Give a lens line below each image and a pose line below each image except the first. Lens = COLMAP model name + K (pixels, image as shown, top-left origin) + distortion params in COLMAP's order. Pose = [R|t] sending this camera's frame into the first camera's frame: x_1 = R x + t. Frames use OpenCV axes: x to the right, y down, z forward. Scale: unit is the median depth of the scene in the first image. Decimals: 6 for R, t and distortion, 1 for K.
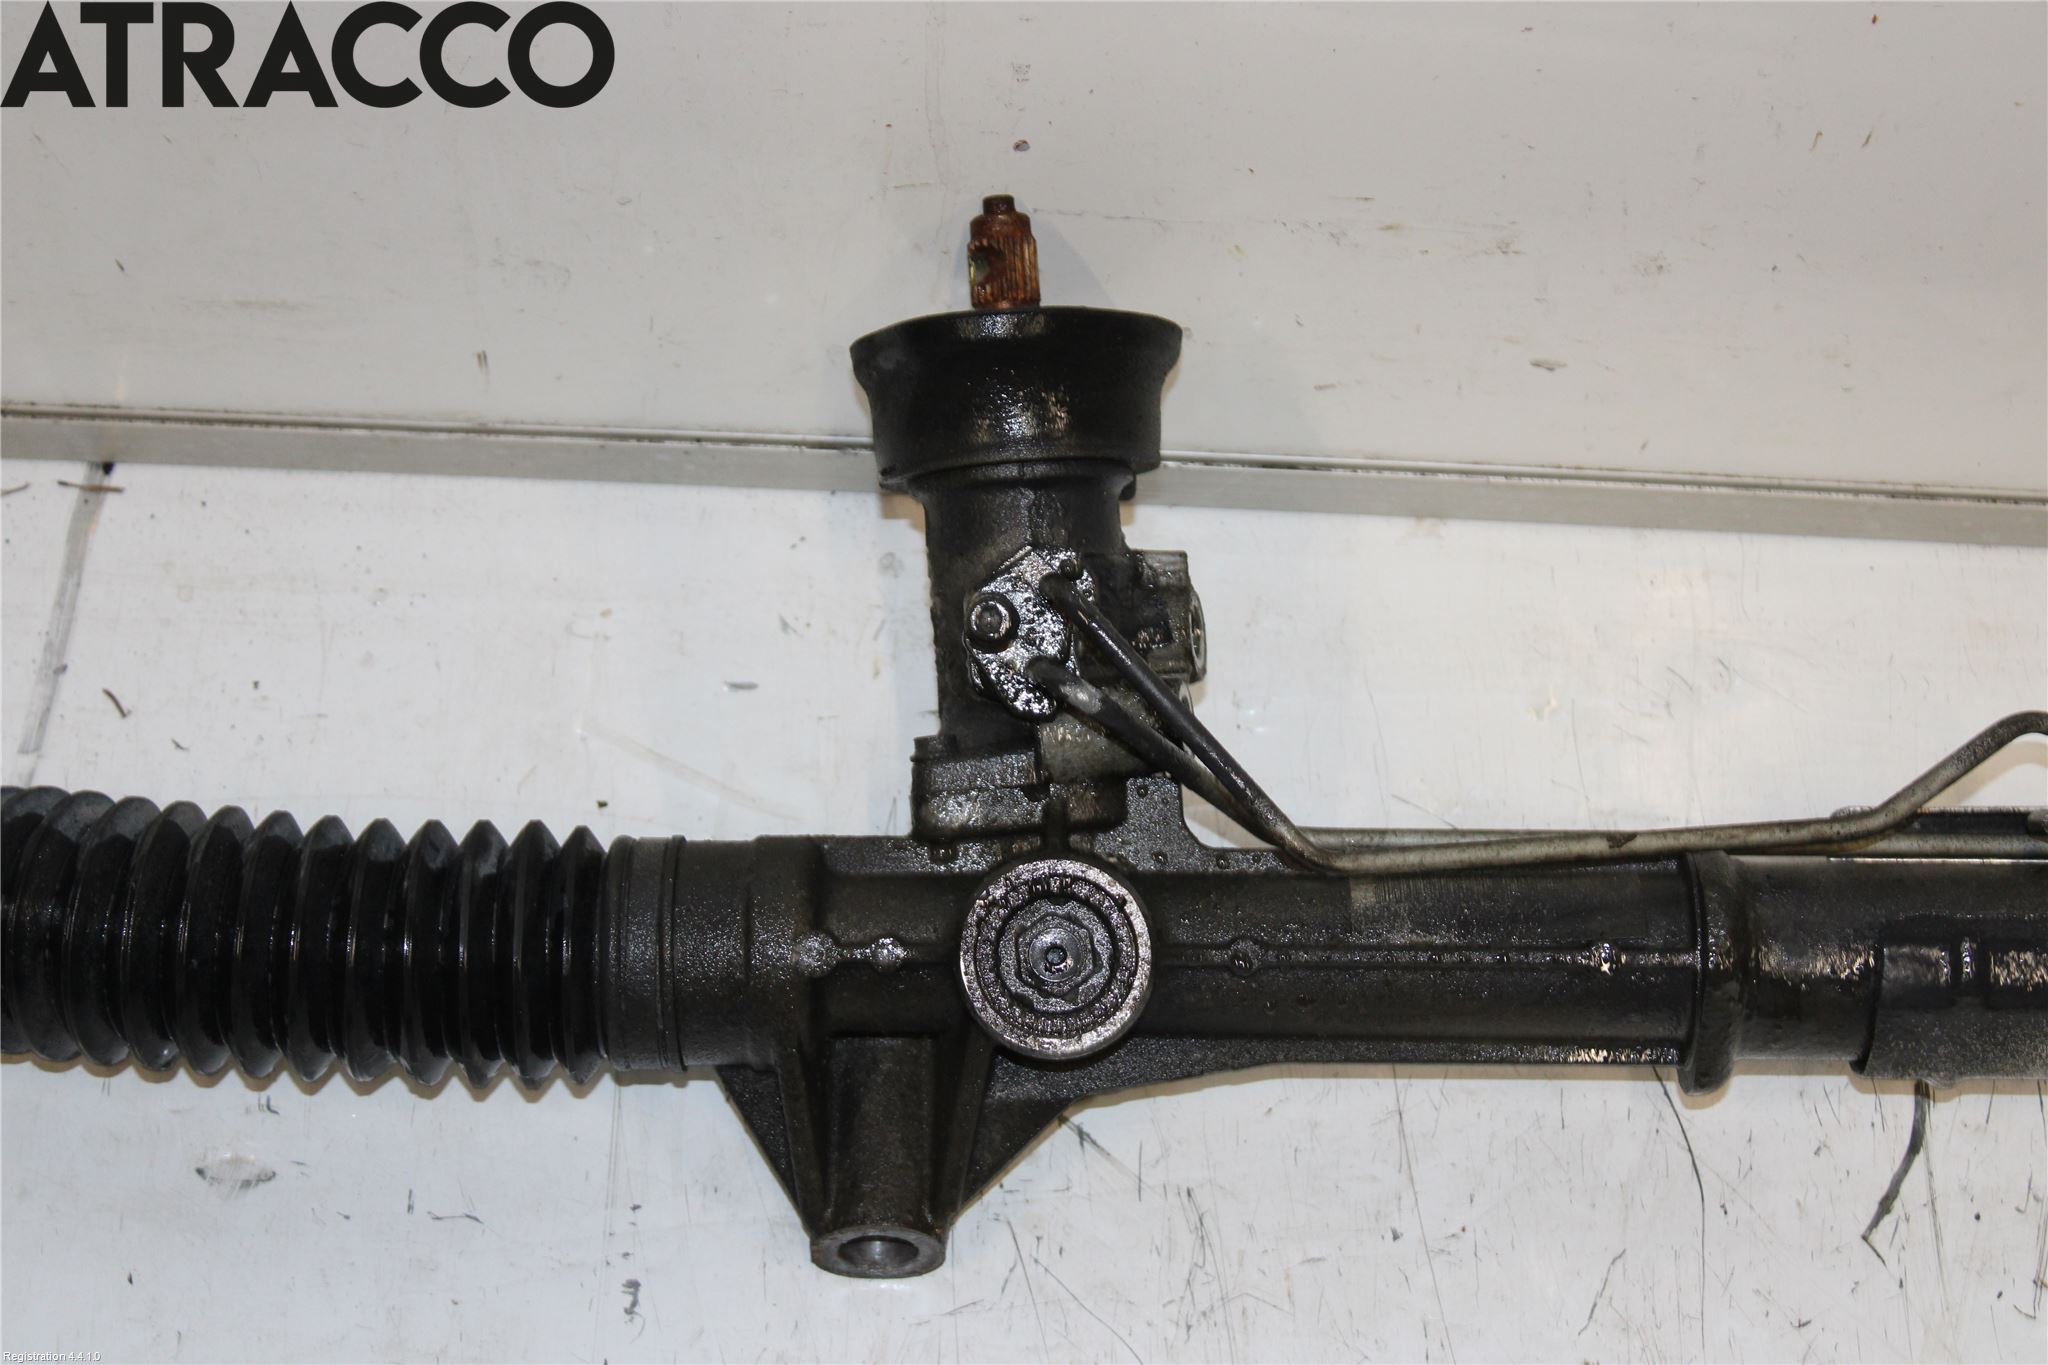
lens RADIAL K [[4339.7, 0, 1047.9], [0, 4339.7, 668.8], [0, 0, 1]] dist [0.044136, 0.000000]
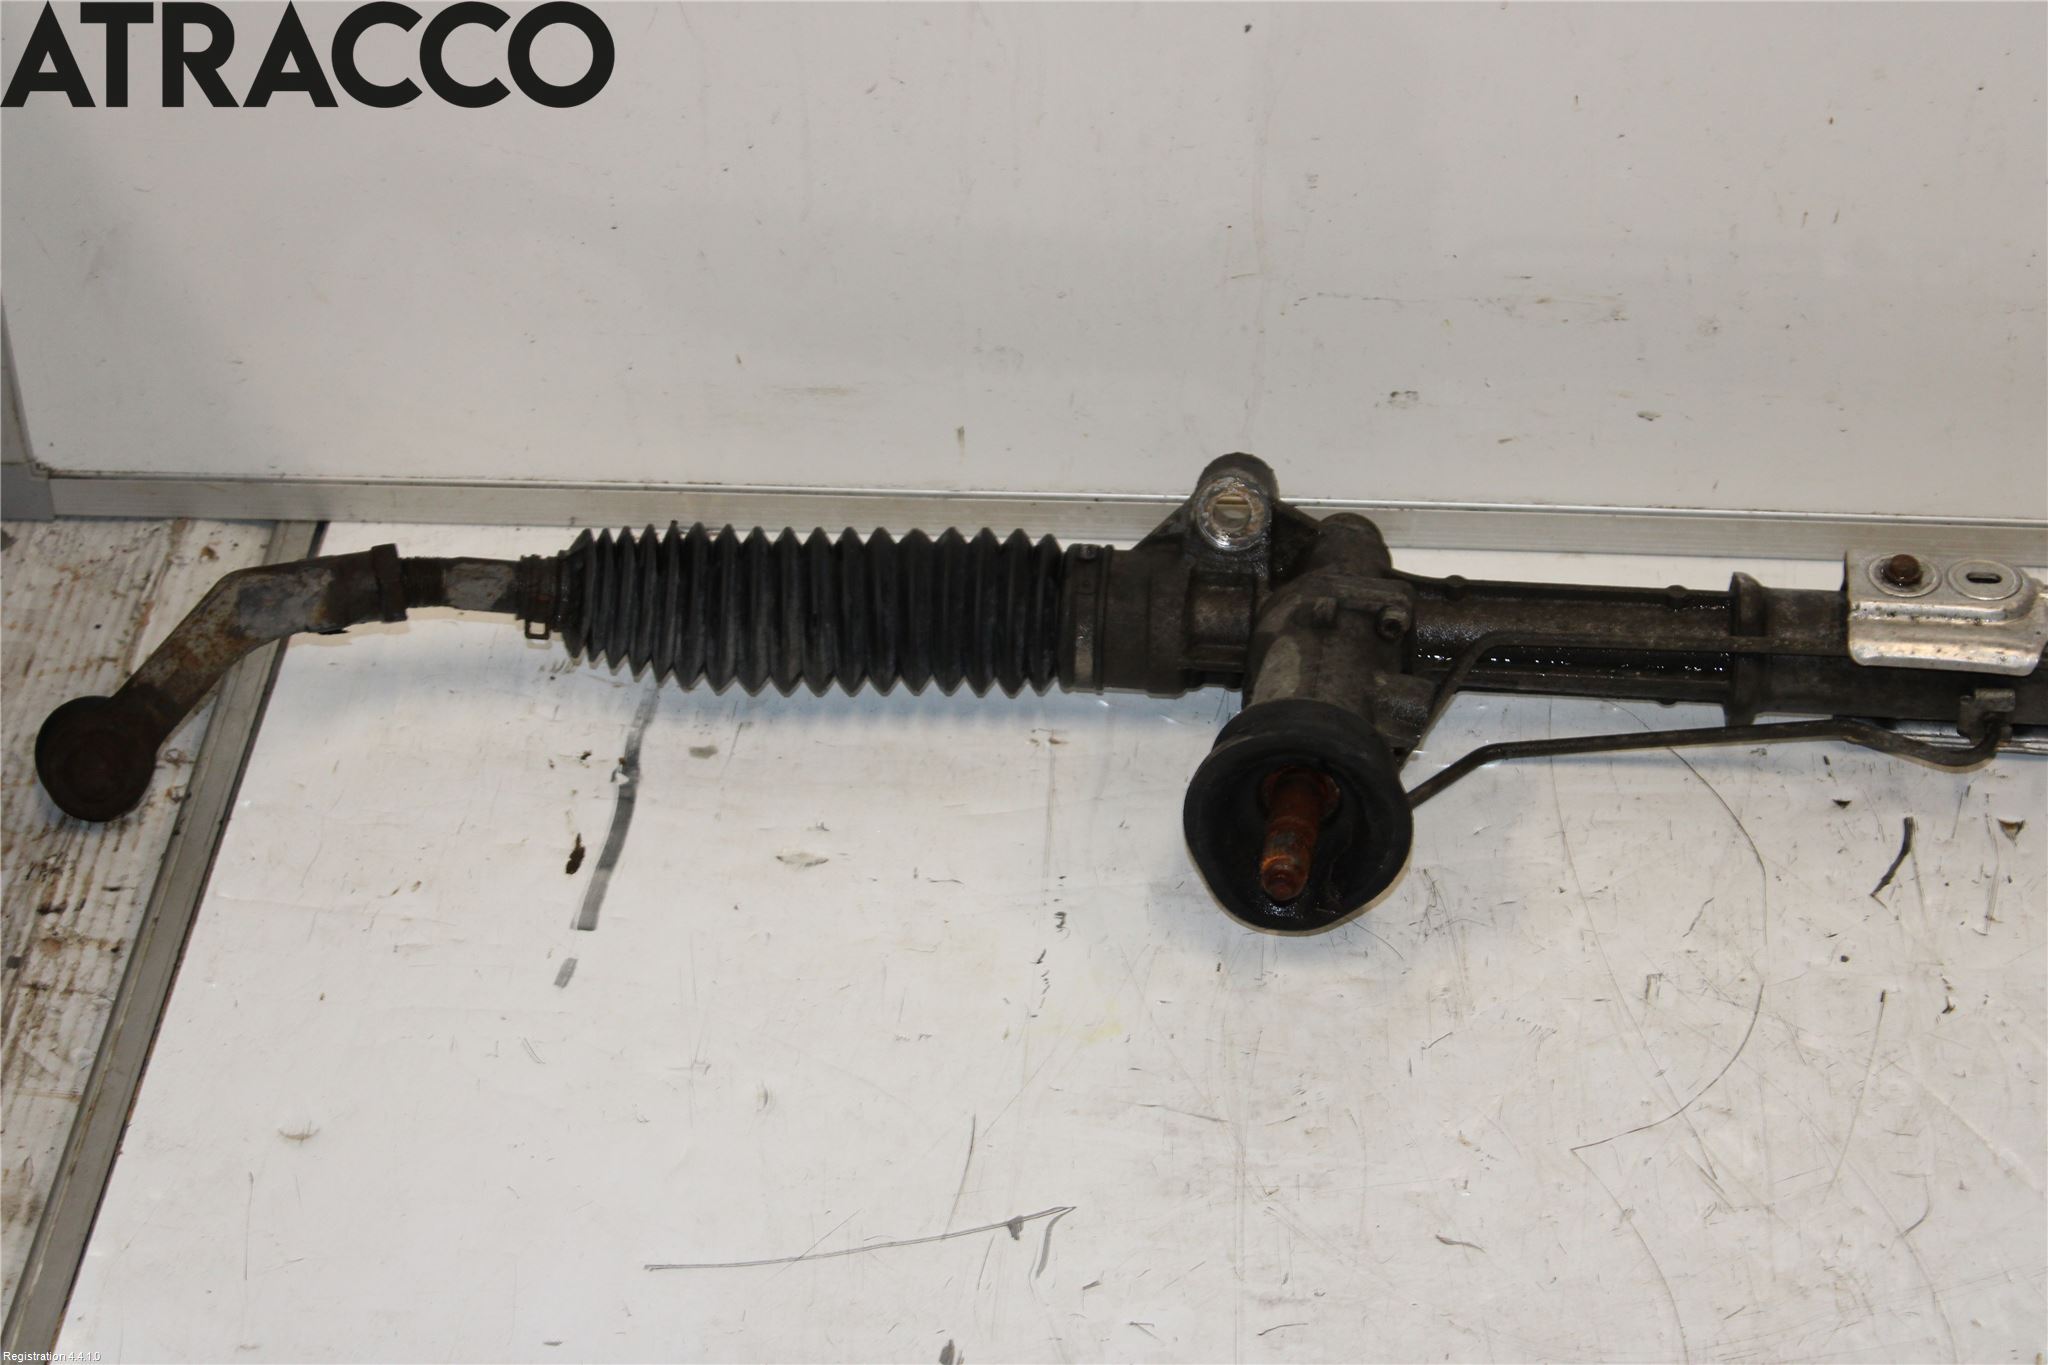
lens RADIAL K [[4568.9, 0, 1021.4], [0, 4568.9, 684.5], [0, 0, 1]] dist [0.020380, 0.000000]
pose [[0.998904, -0.000052, -0.046800, -0.034113], [-0.016450, 0.935798, -0.352153, 0.630184], [0.043814, 0.352537, 0.934771, -0.531153]]
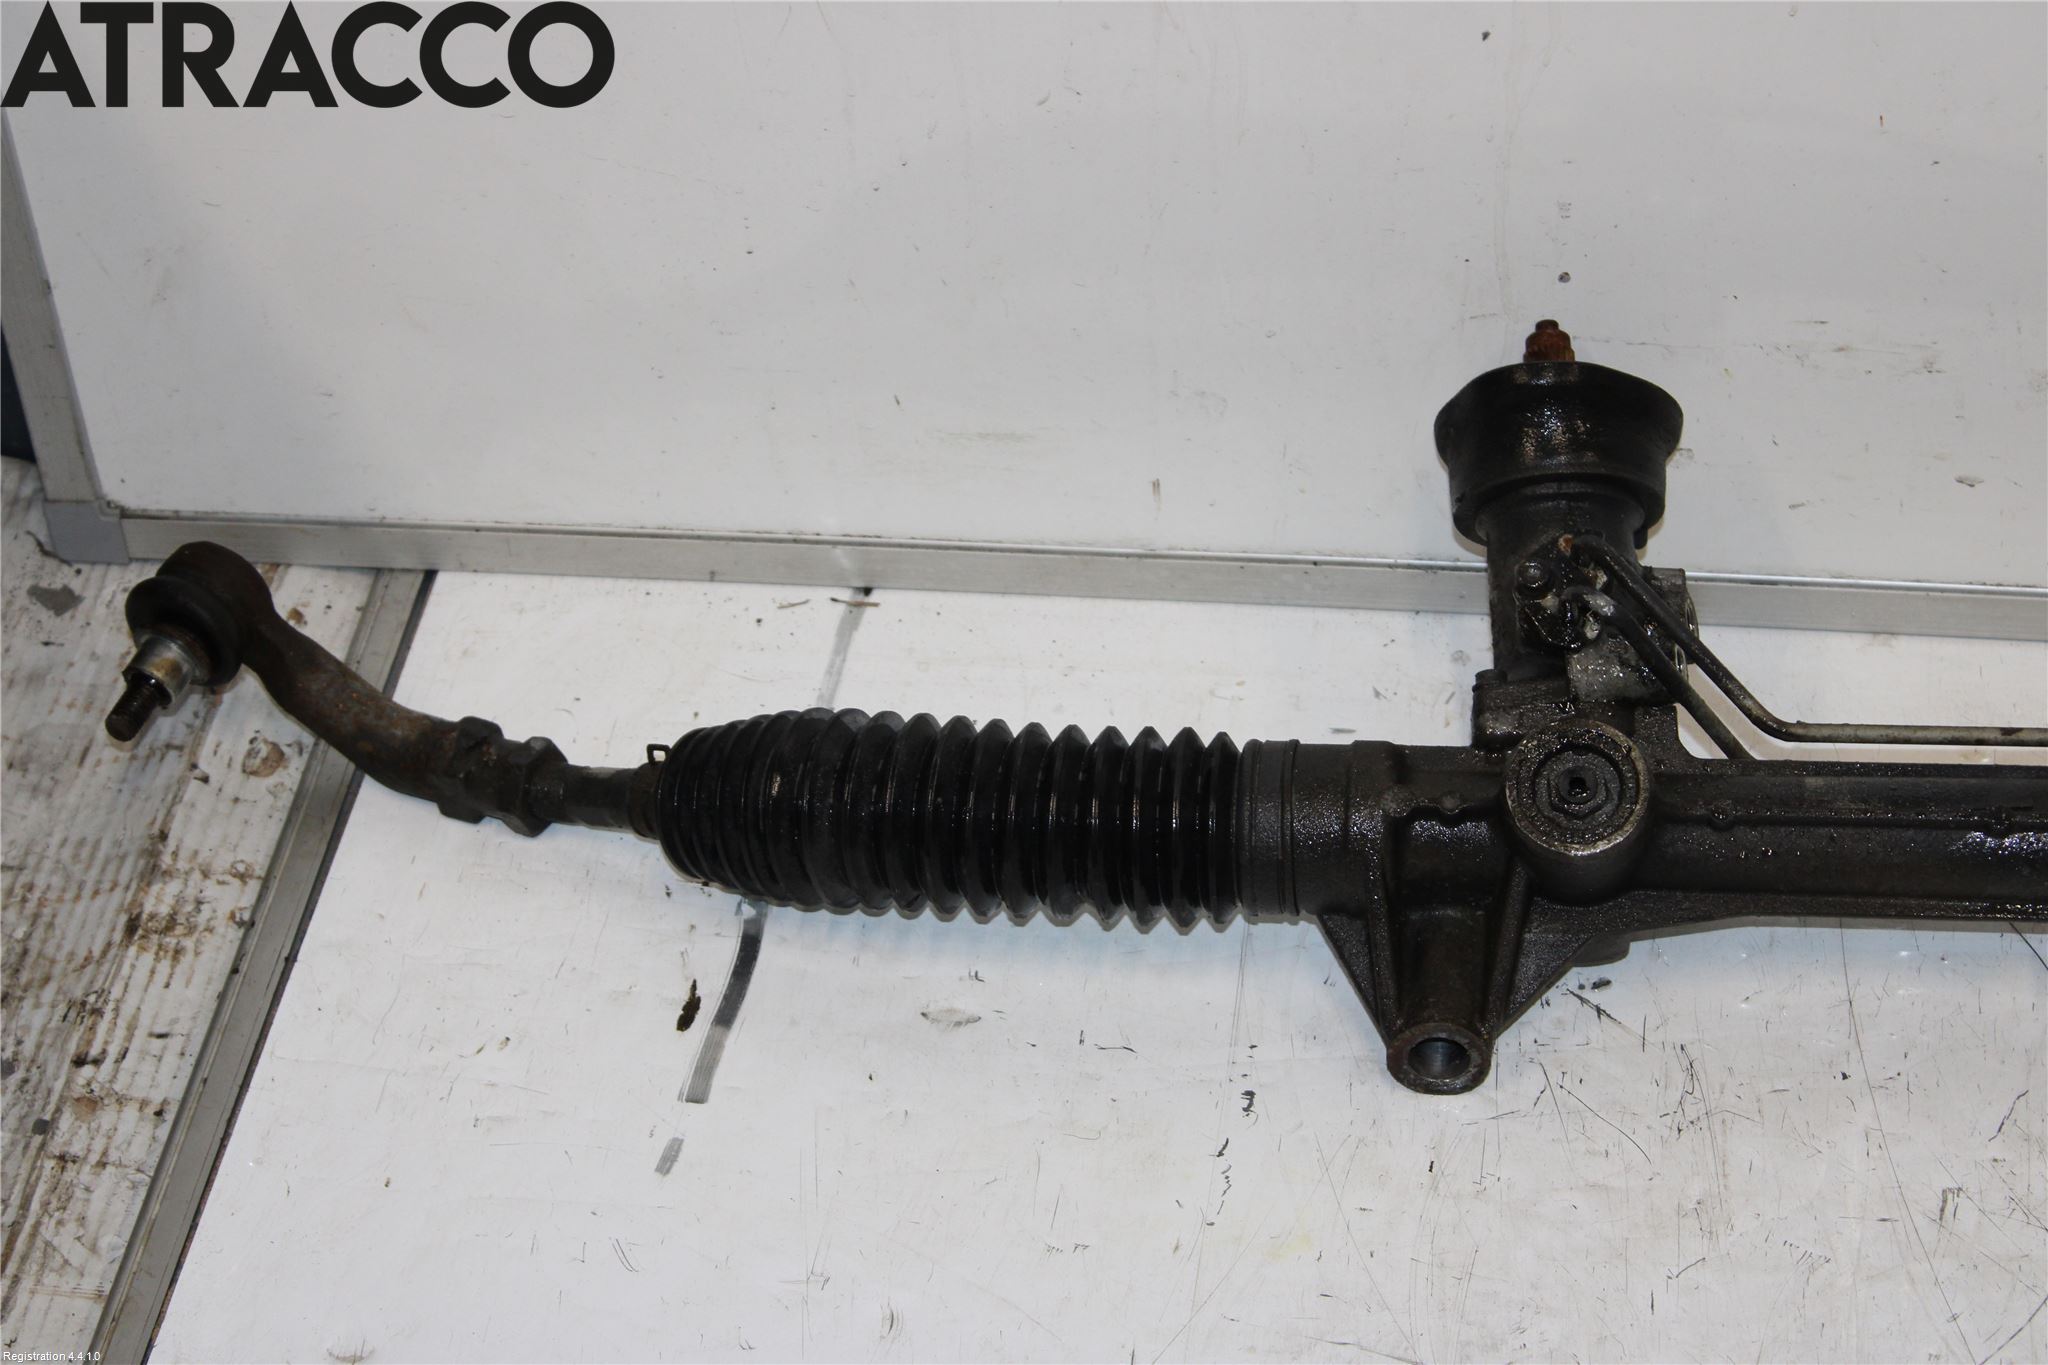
lens RADIAL K [[4810.2, 0, 1057.3], [0, 4810.2, 644.6], [0, 0, 1]] dist [0.085871, 0.000000]
pose [[0.992250, 0.011644, -0.123710, 0.024213], [-0.048255, 0.953566, -0.297295, 0.443251], [0.114504, 0.300961, 0.946737, -0.411211]]
